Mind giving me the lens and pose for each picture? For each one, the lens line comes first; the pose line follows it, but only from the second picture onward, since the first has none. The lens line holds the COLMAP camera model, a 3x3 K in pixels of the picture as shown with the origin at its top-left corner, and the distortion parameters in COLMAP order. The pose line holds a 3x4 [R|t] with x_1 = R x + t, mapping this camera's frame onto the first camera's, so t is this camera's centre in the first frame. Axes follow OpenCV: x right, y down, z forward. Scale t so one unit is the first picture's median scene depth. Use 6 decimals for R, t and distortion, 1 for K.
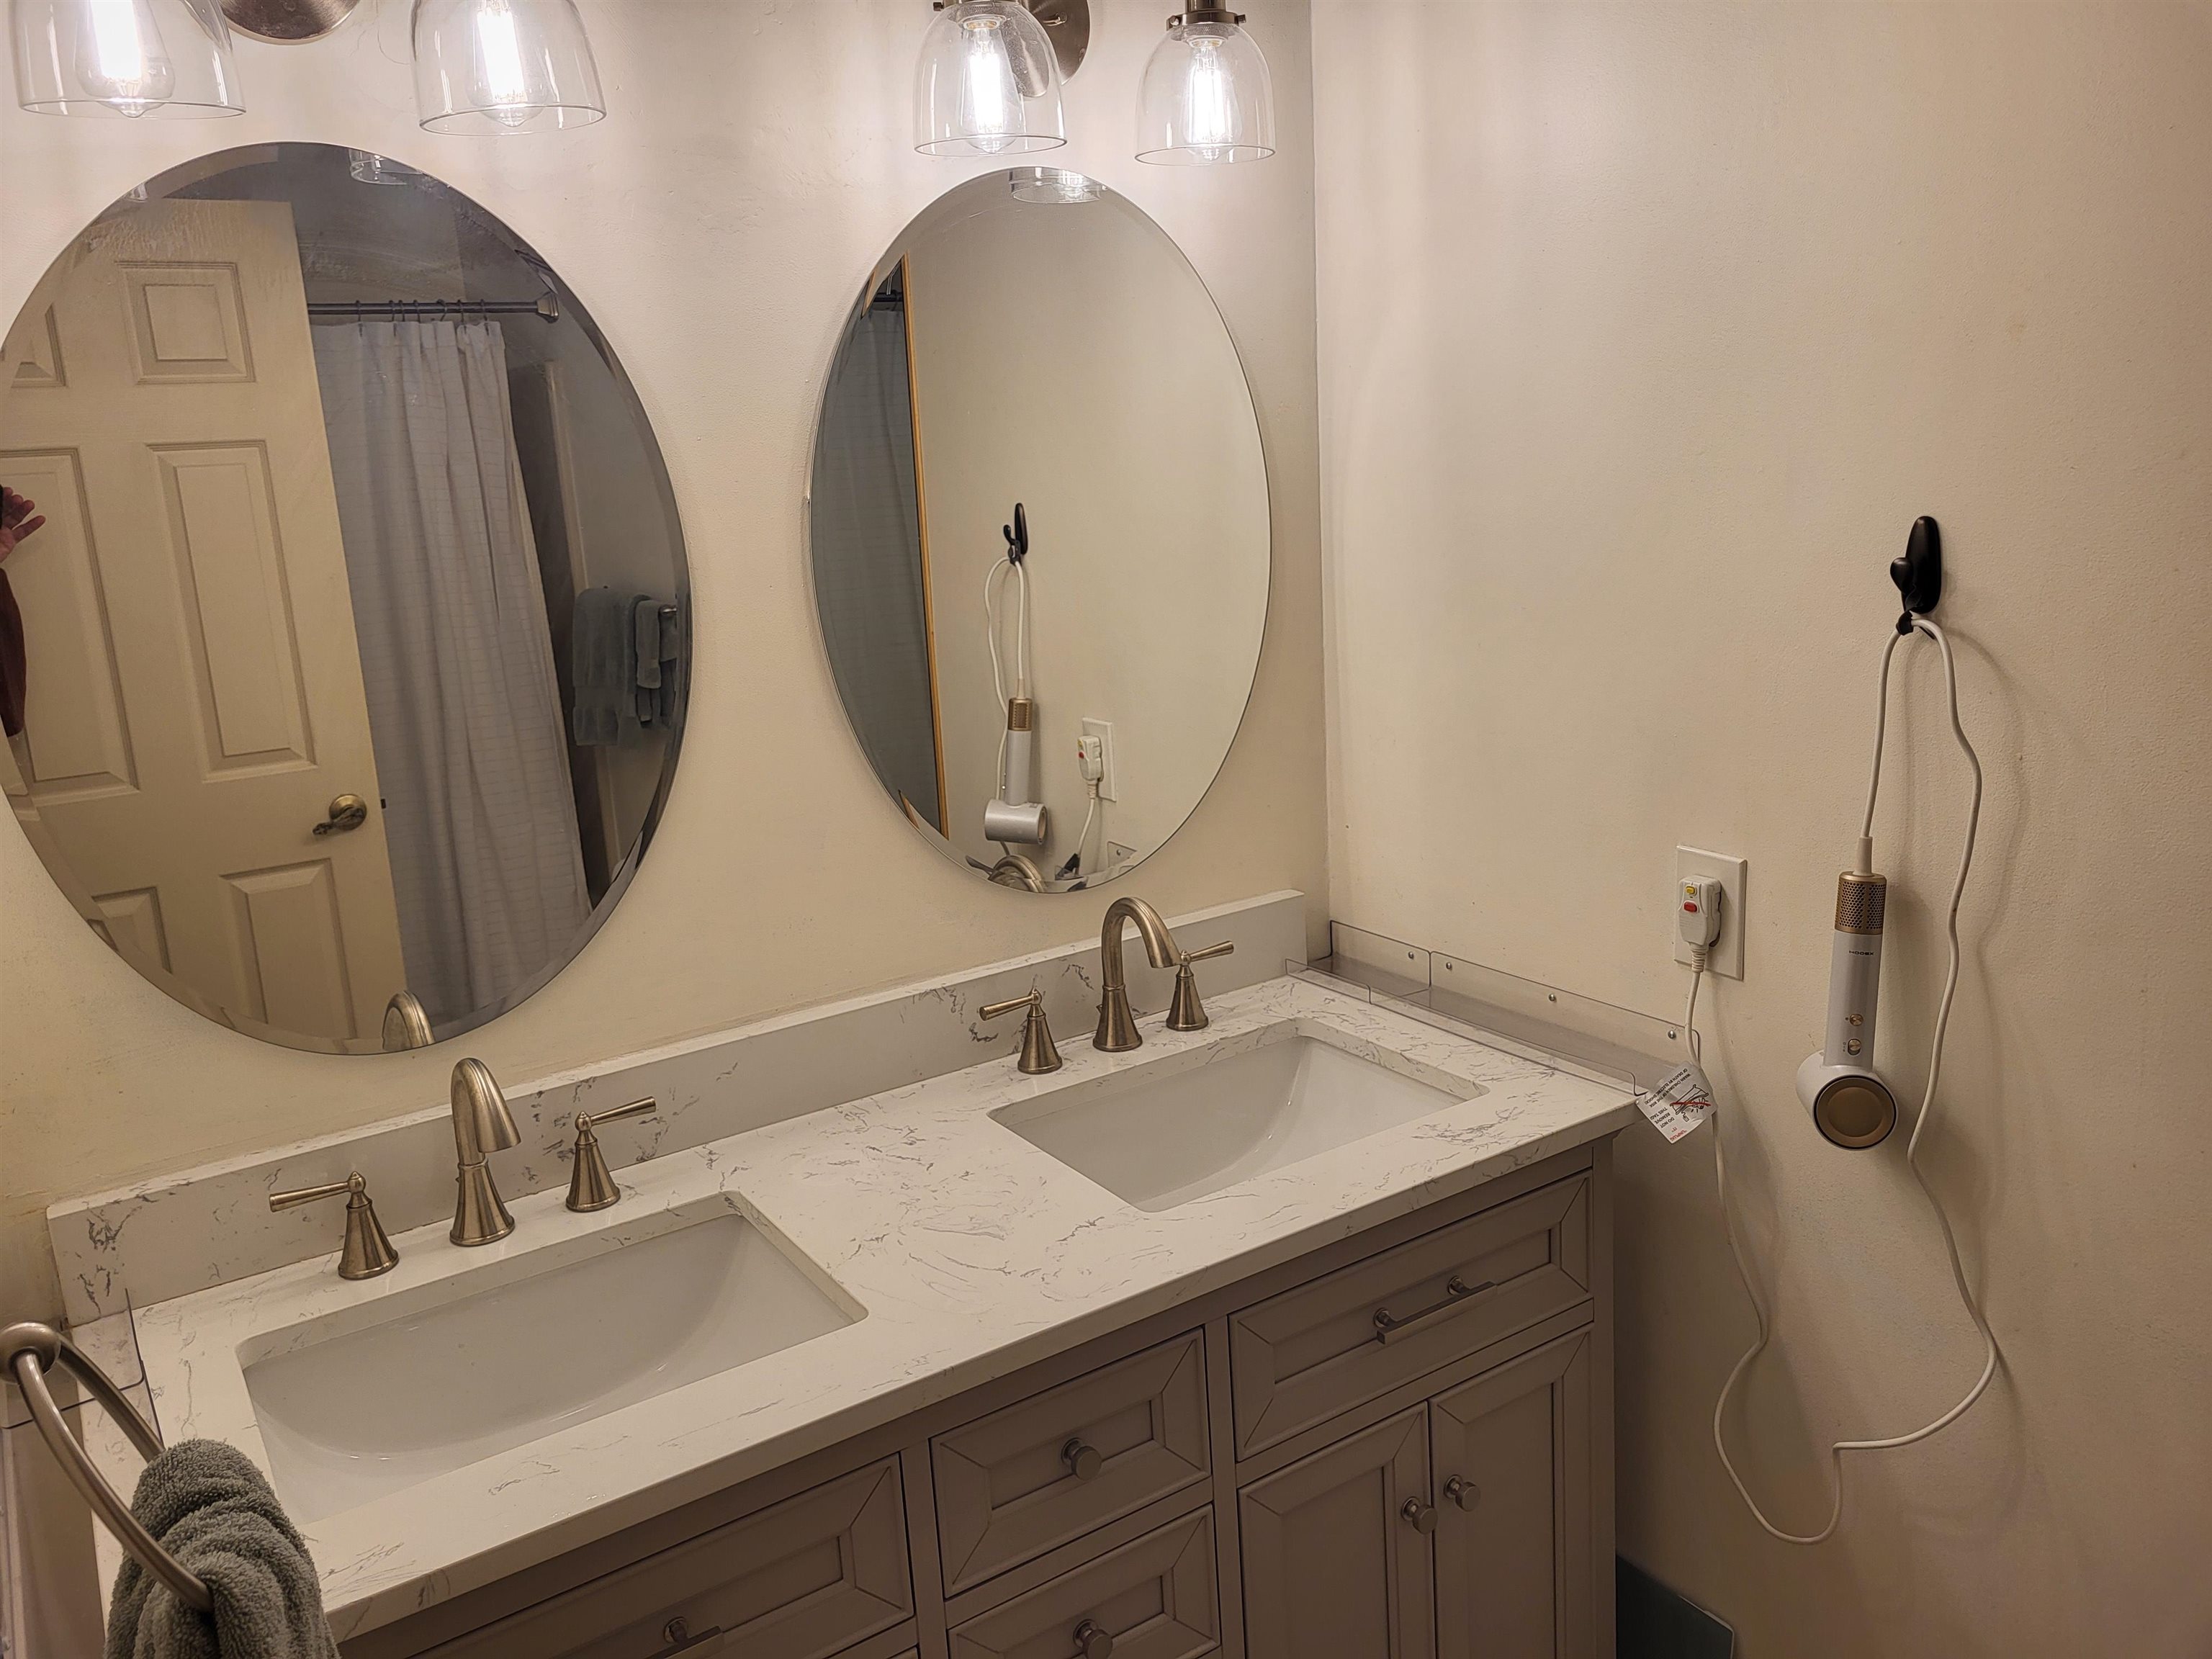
lens RADIAL K [[1673.7, 0, 1109.3], [0, 1673.7, 778.0], [0, 0, 1]] dist [0.006243, -0.048053]
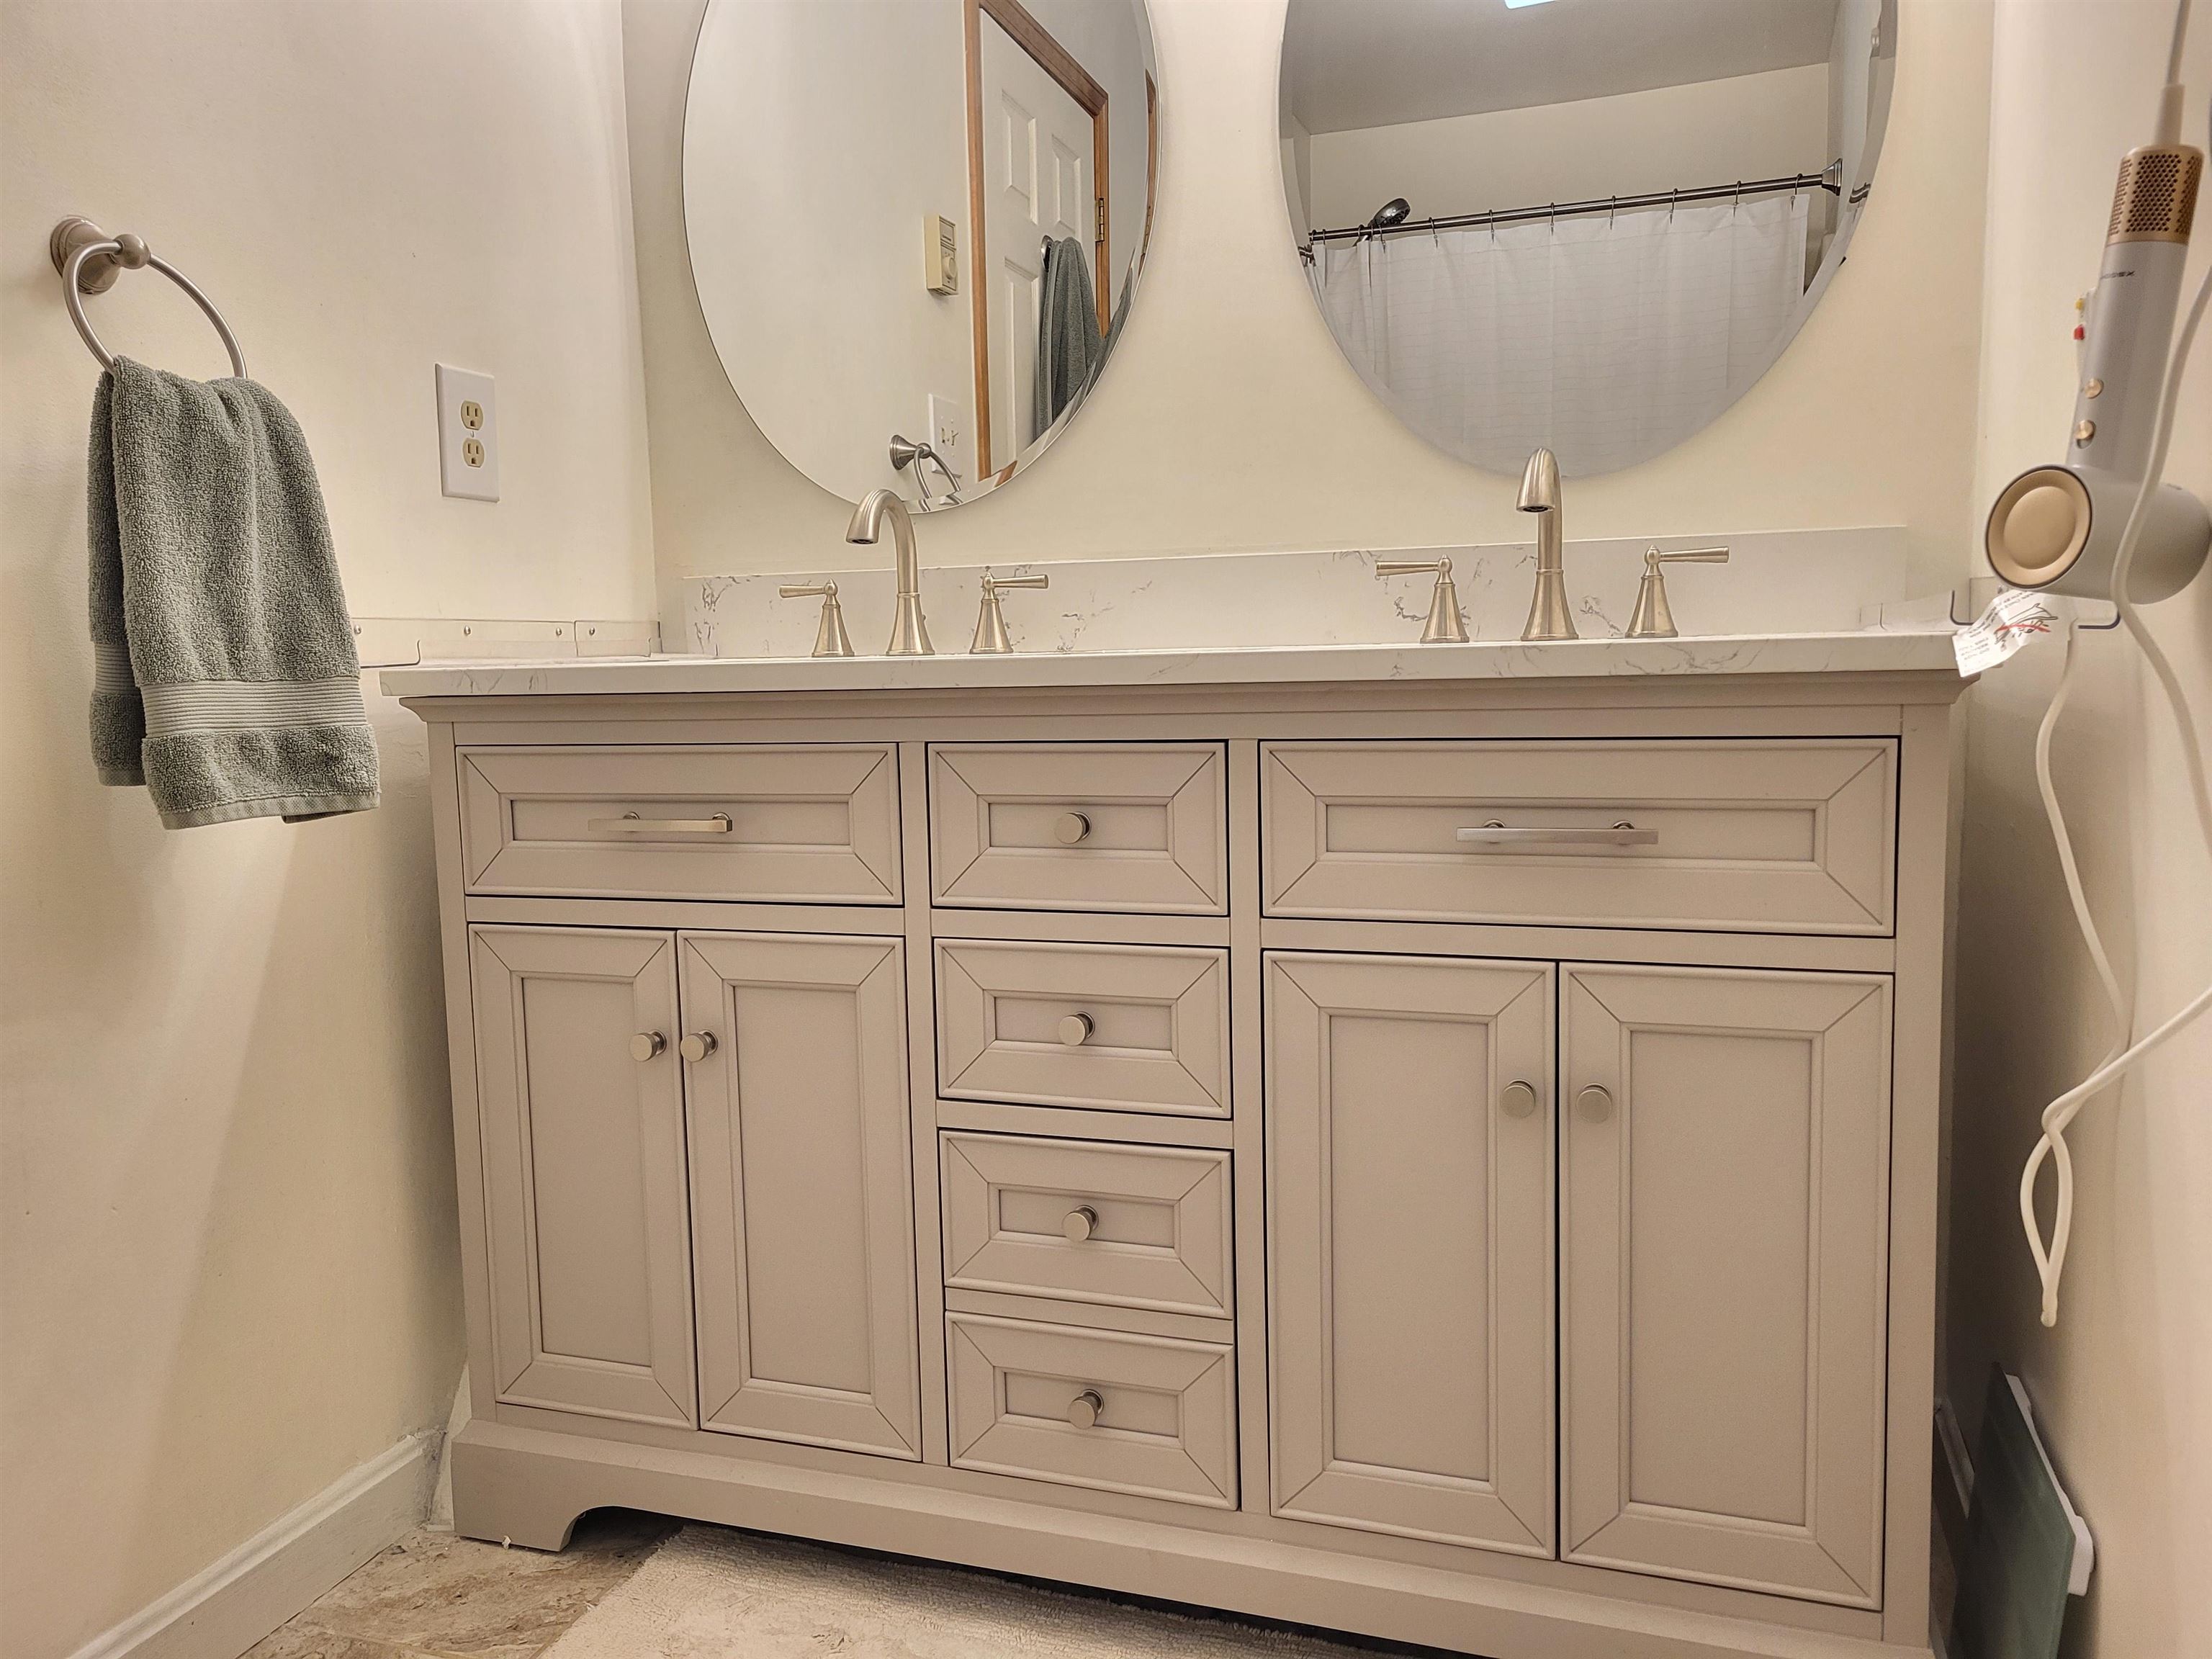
lens RADIAL K [[1668.4, 0, 1073.1], [0, 1668.4, 798.6], [0, 0, 1]] dist [0.061156, -0.058436]
pose [[0.597752, 0.120809, -0.792526, 0.730123], [-0.163944, 0.986109, 0.026666, 0.336065], [0.784739, 0.113990, 0.609255, 0.351738]]
